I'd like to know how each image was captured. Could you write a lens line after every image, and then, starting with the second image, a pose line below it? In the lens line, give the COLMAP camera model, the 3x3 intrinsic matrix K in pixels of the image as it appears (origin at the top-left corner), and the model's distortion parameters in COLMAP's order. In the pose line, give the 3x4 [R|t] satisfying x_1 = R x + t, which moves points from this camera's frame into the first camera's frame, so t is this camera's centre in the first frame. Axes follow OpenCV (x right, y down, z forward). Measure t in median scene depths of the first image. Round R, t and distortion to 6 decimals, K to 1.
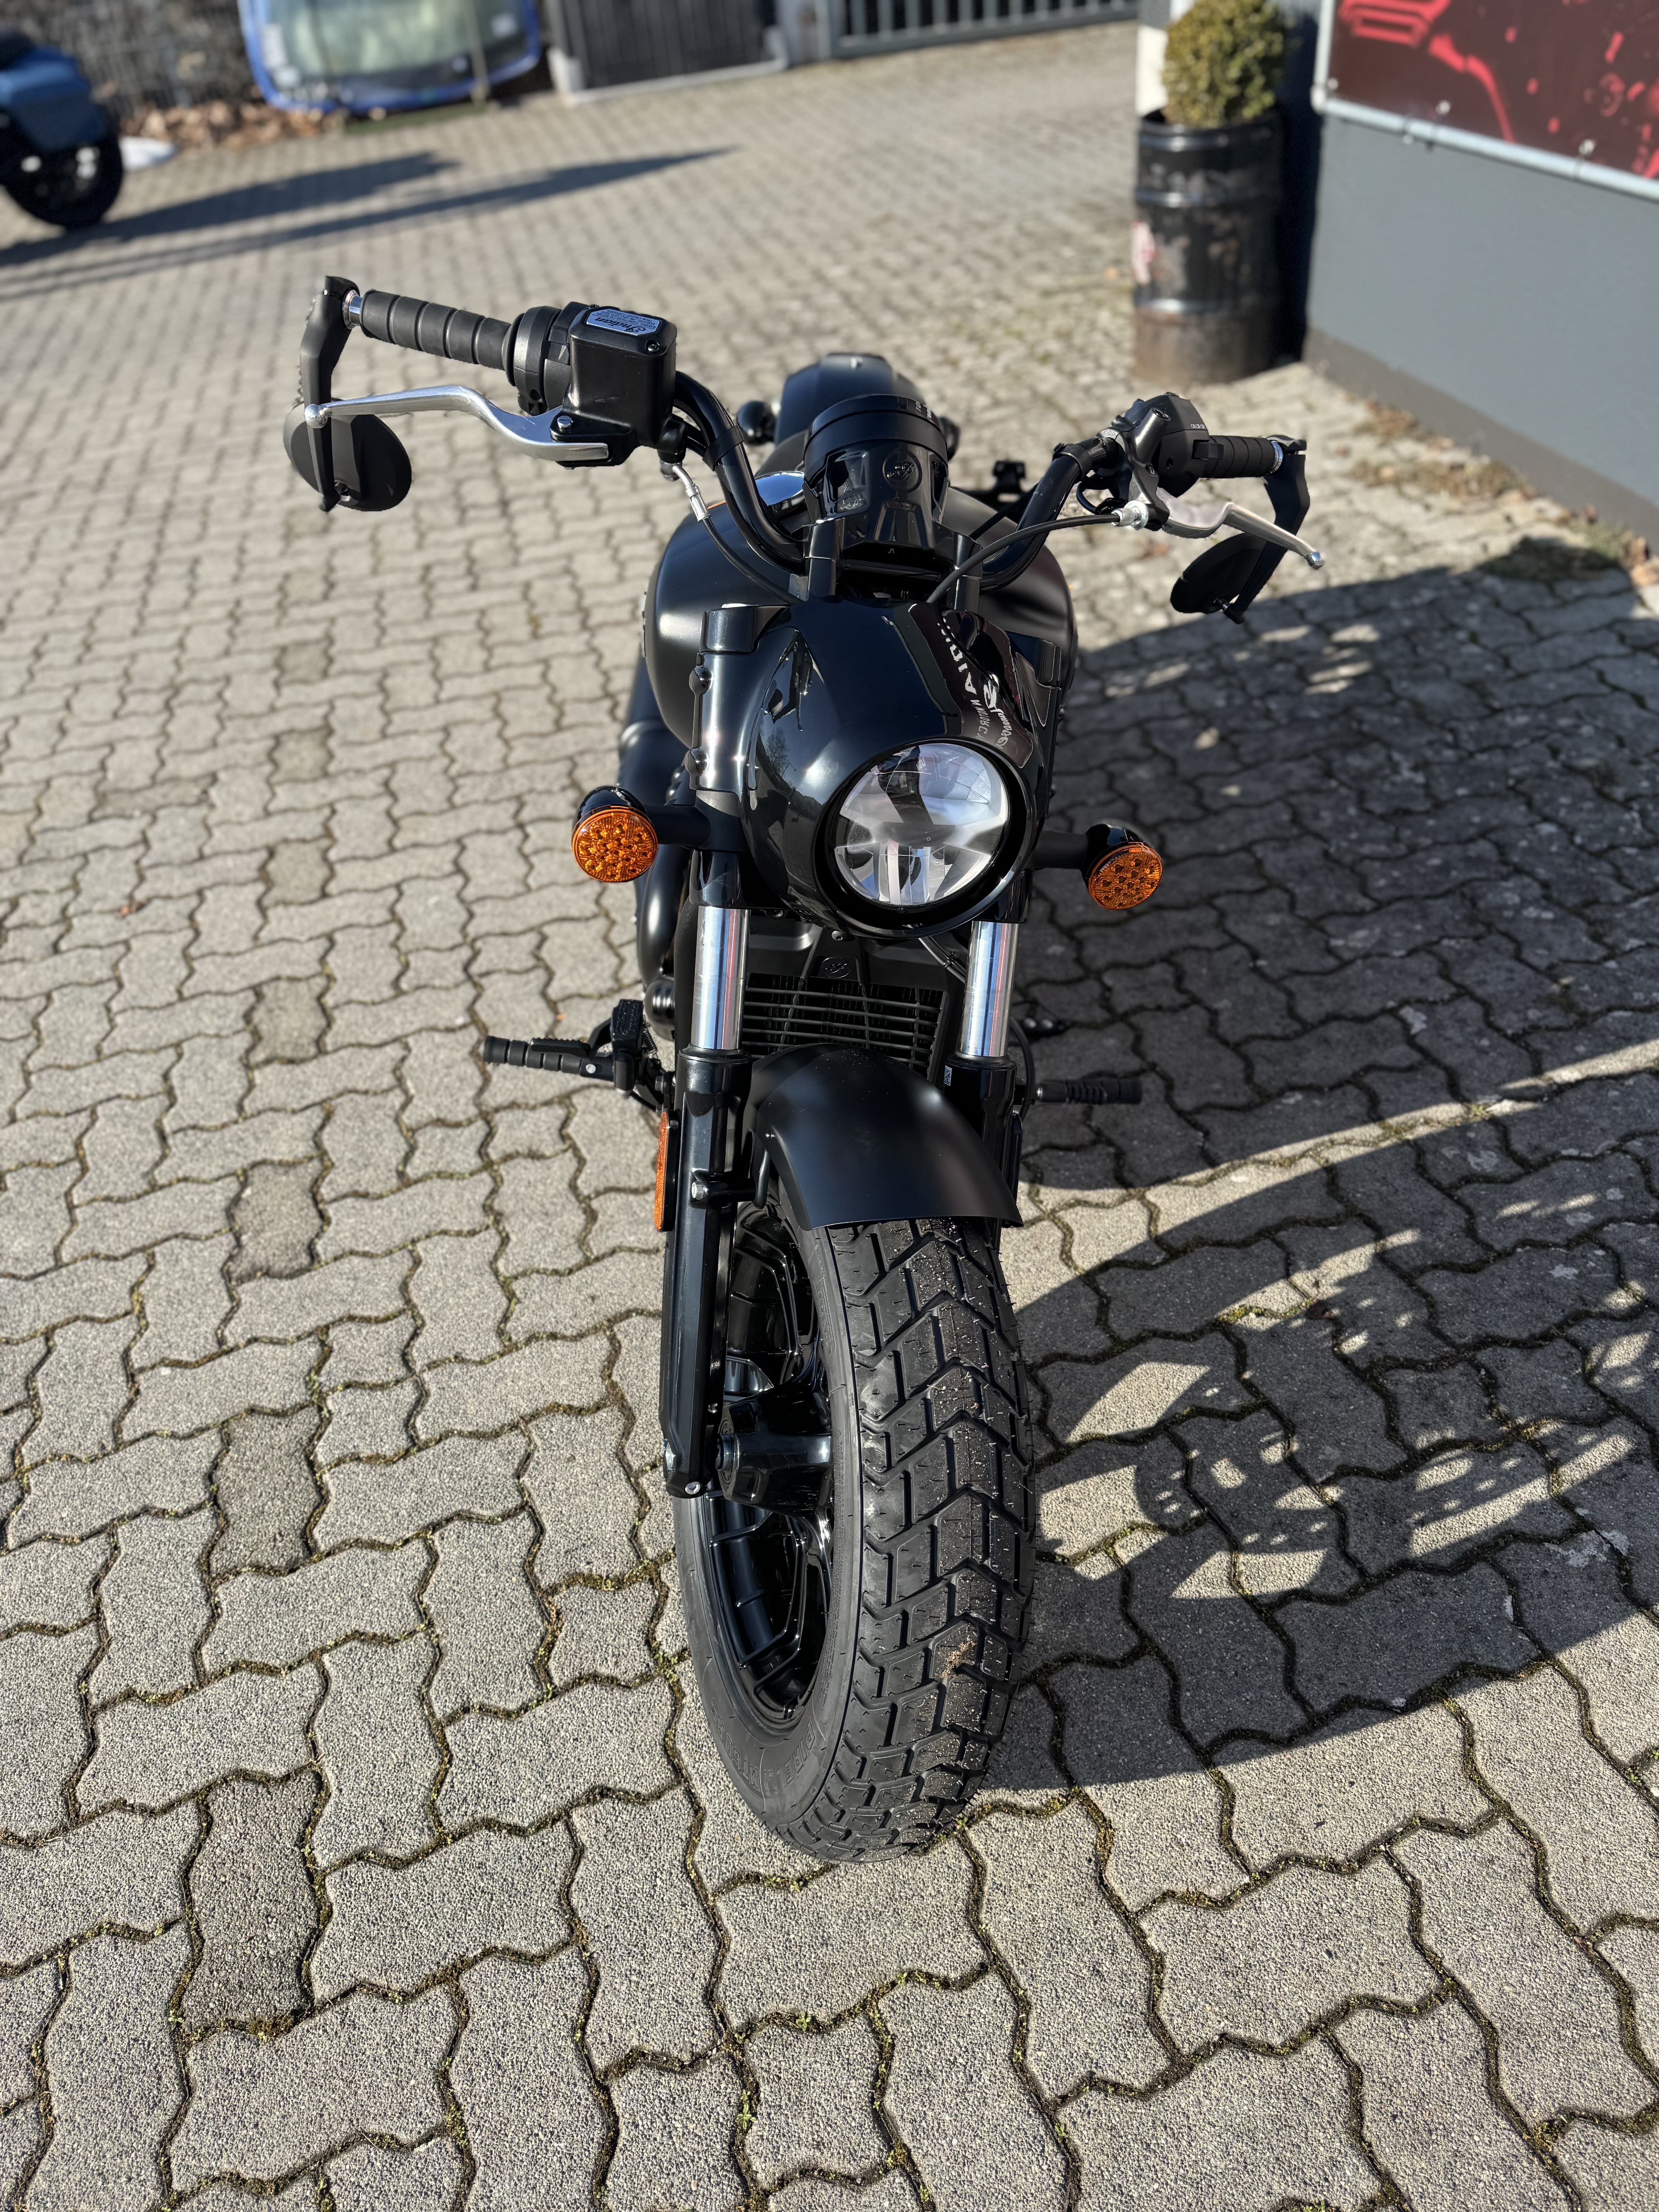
lens RADIAL K [[1567.2, 0, 809.1], [0, 1567.2, 1086.1], [0, 0, 1]] dist [0.038612, -0.044067]
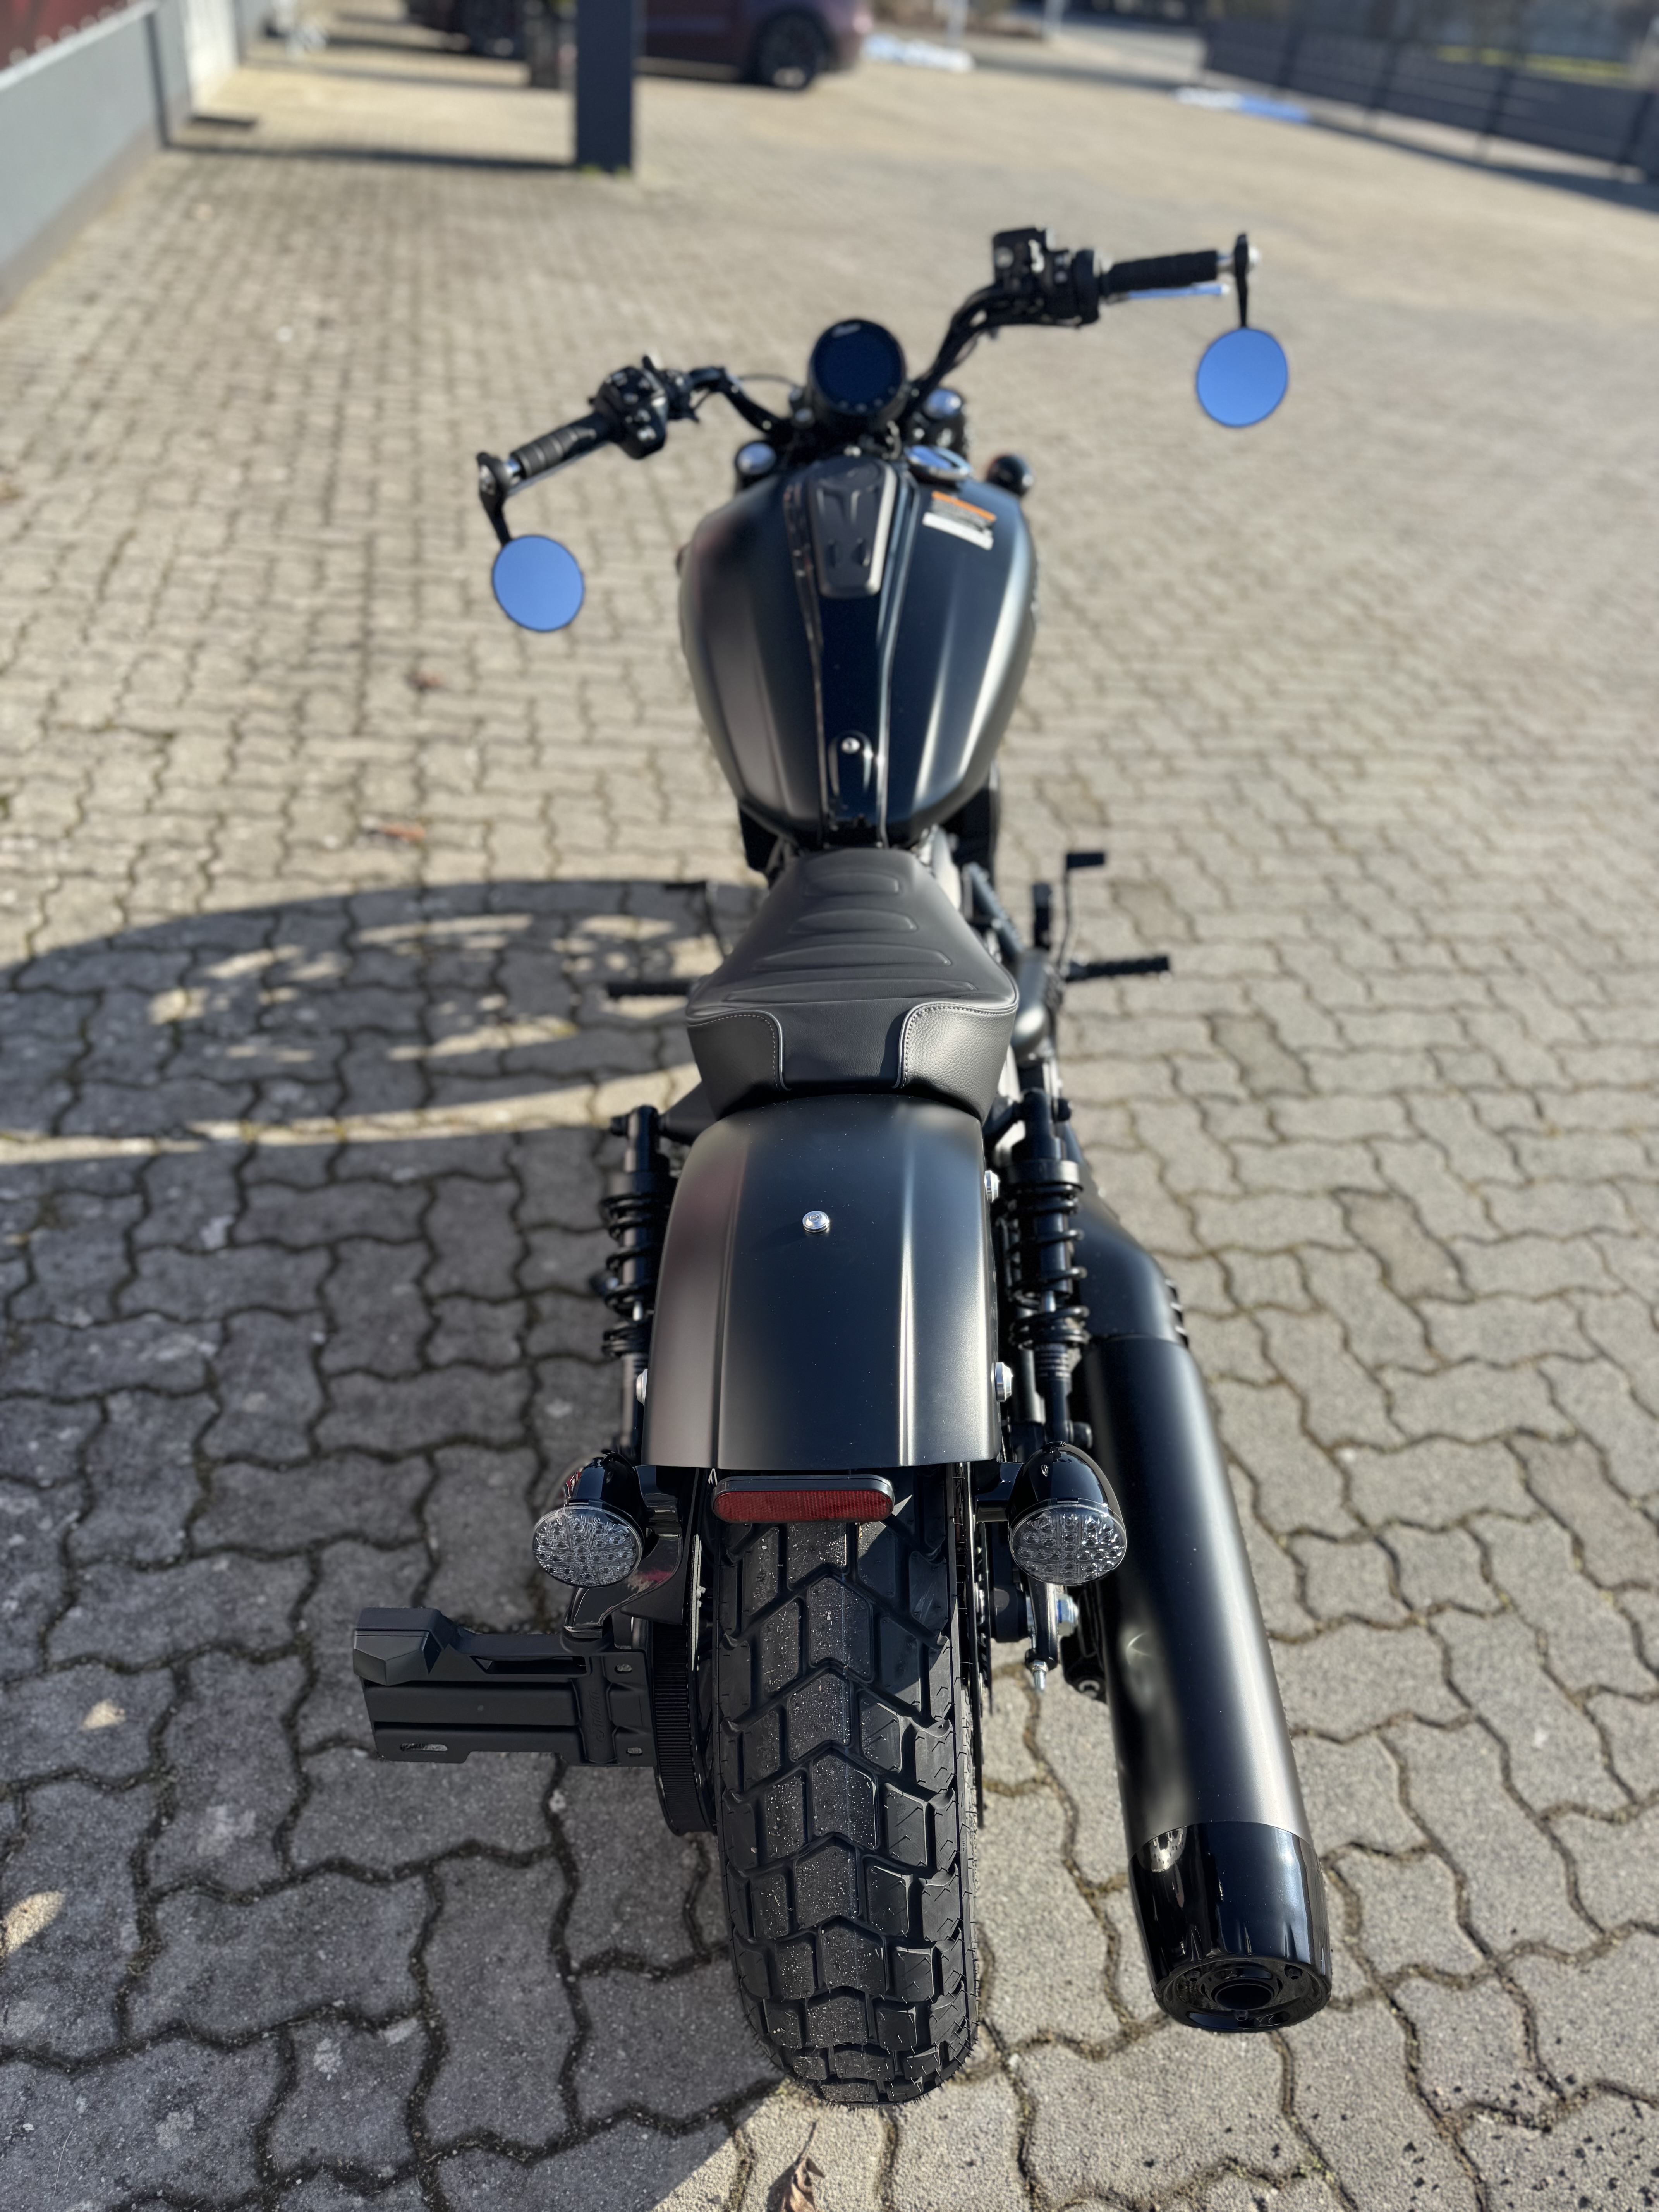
lens RADIAL K [[1567.2, 0, 828.8], [0, 1567.2, 1103.7], [0, 0, 1]] dist [0.038612, -0.044067]
pose [[-0.999802, -0.008984, 0.017769, 0.019773], [0.015127, 0.237588, 0.971248, -0.957529], [-0.012947, 0.971324, -0.237405, 1.173396]]
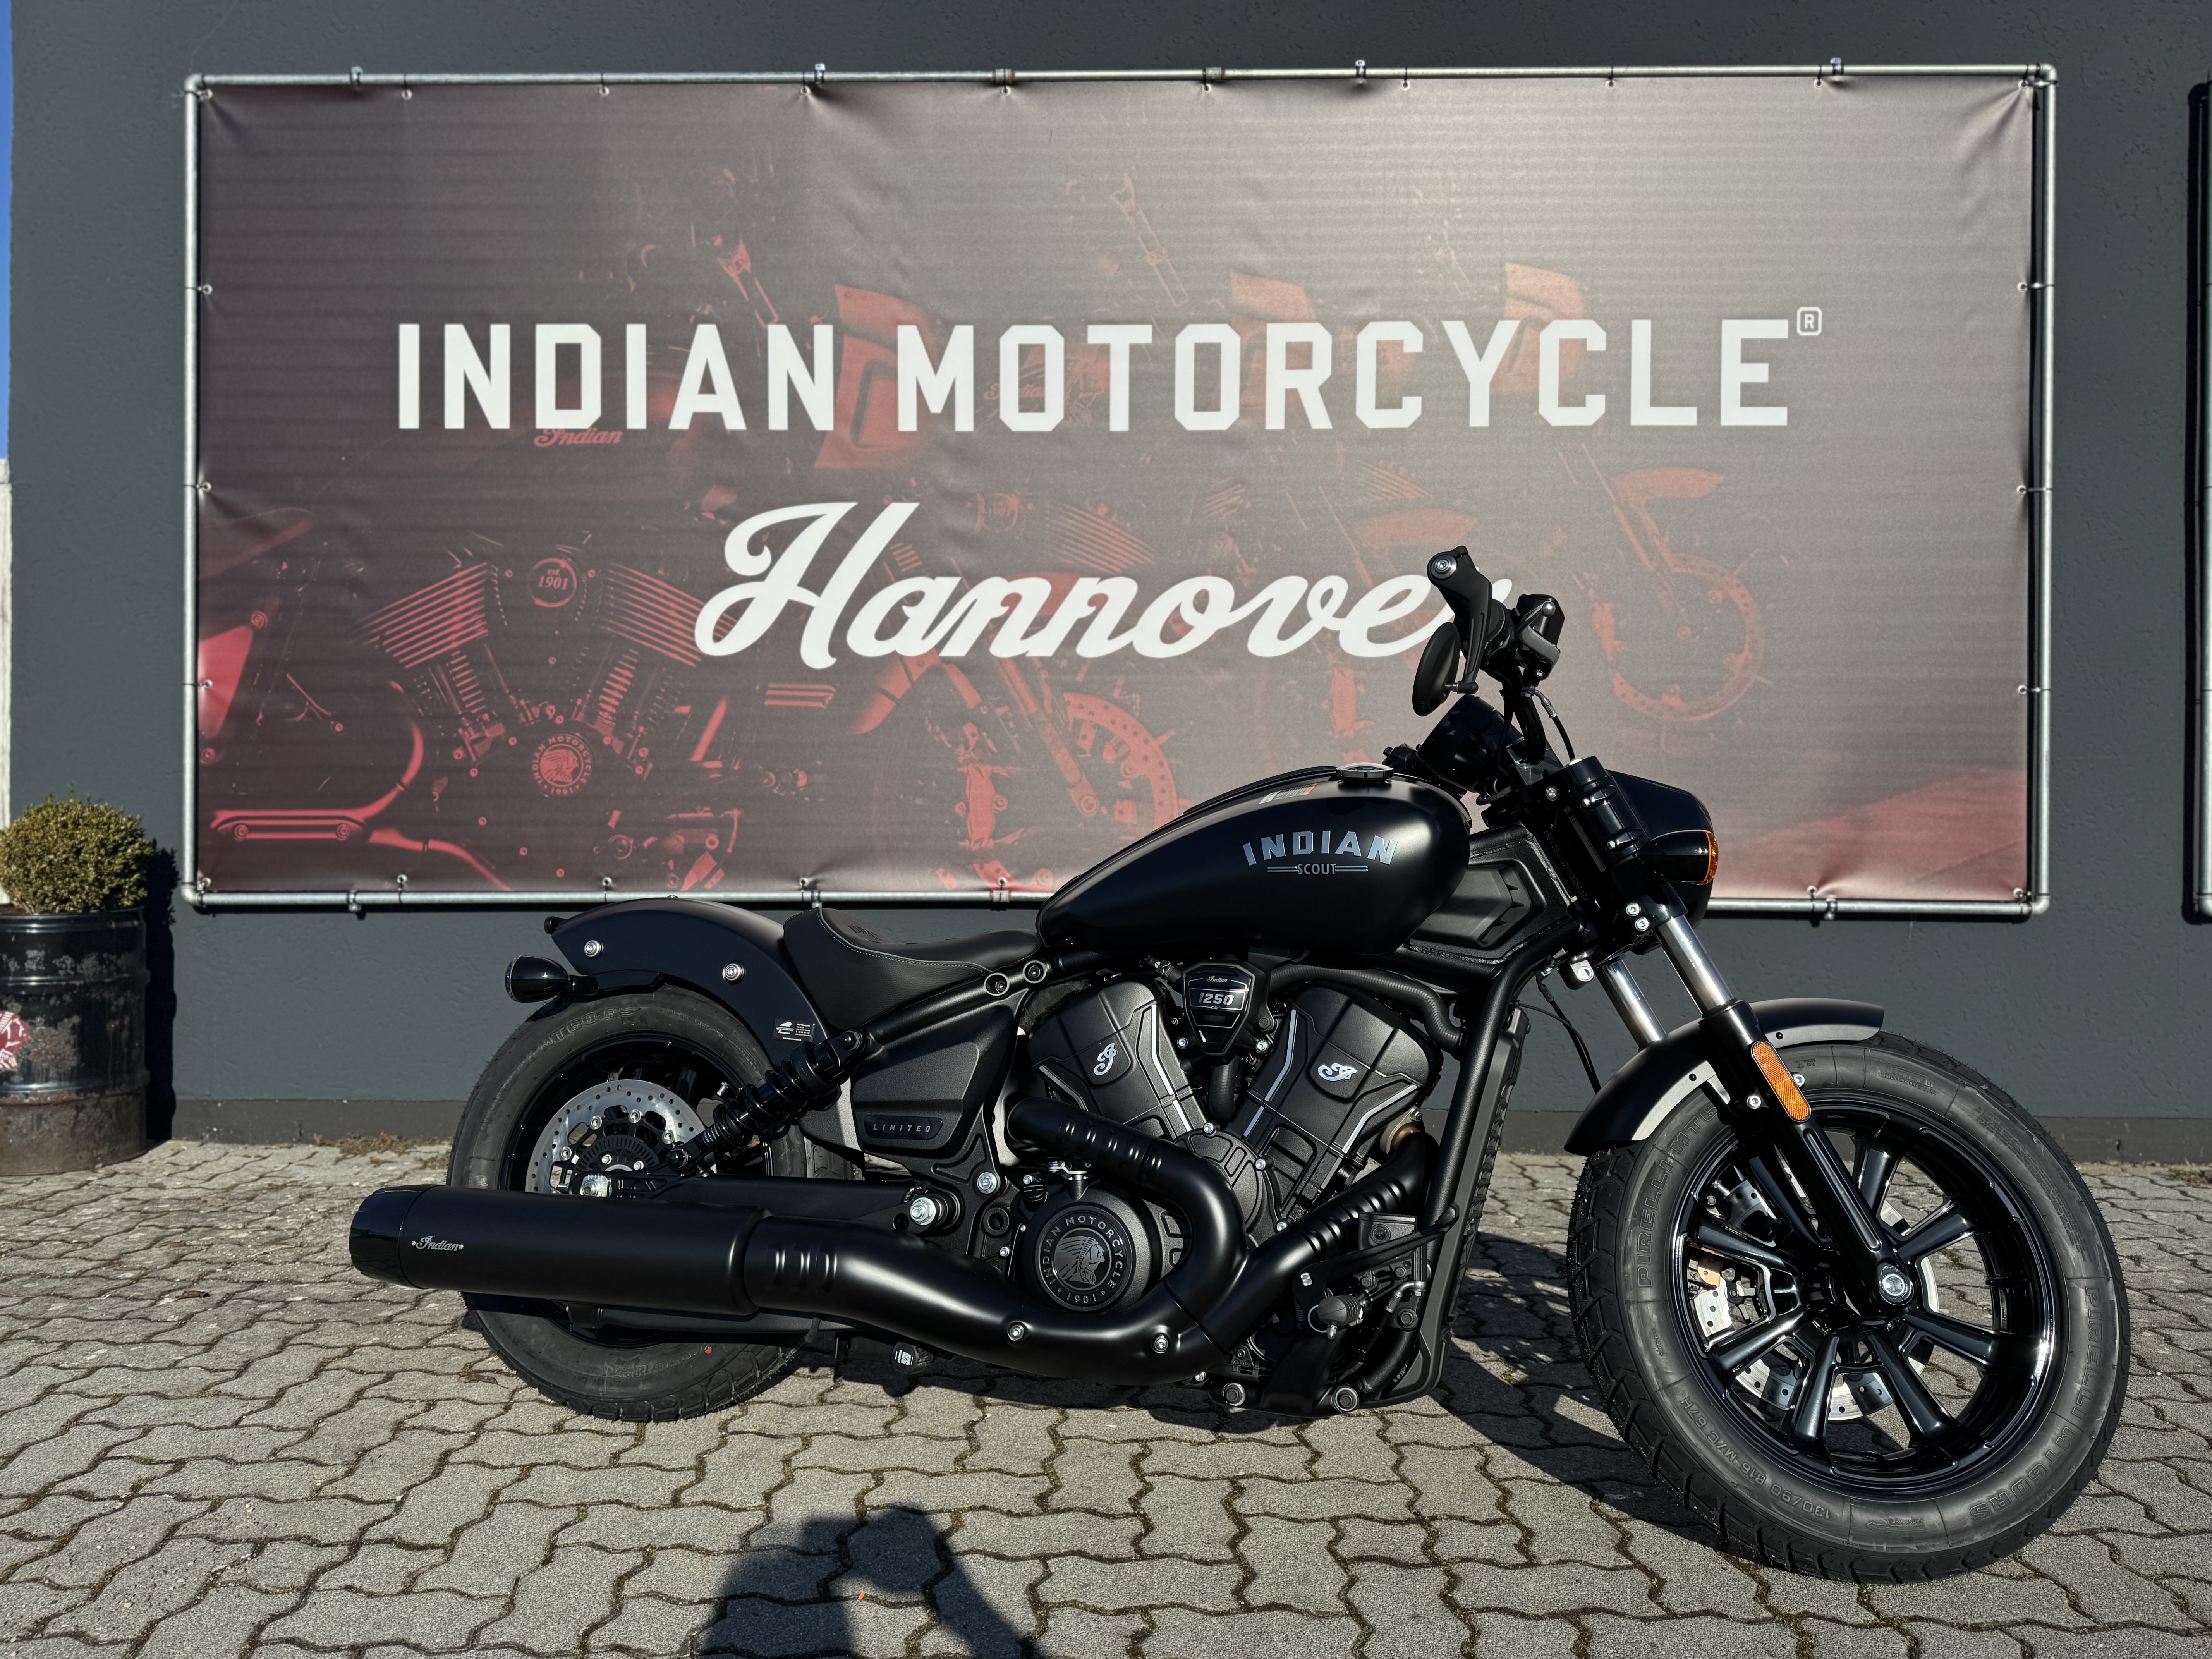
lens RADIAL K [[1567.2, 0, 1090.6], [0, 1567.2, 846.6], [0, 0, 1]] dist [0.038612, -0.044067]
pose [[0.243380, 0.100075, 0.964754, -0.986881], [0.596919, 0.768535, -0.230307, -0.091072], [-0.764495, 0.631933, 0.127310, 0.698540]]
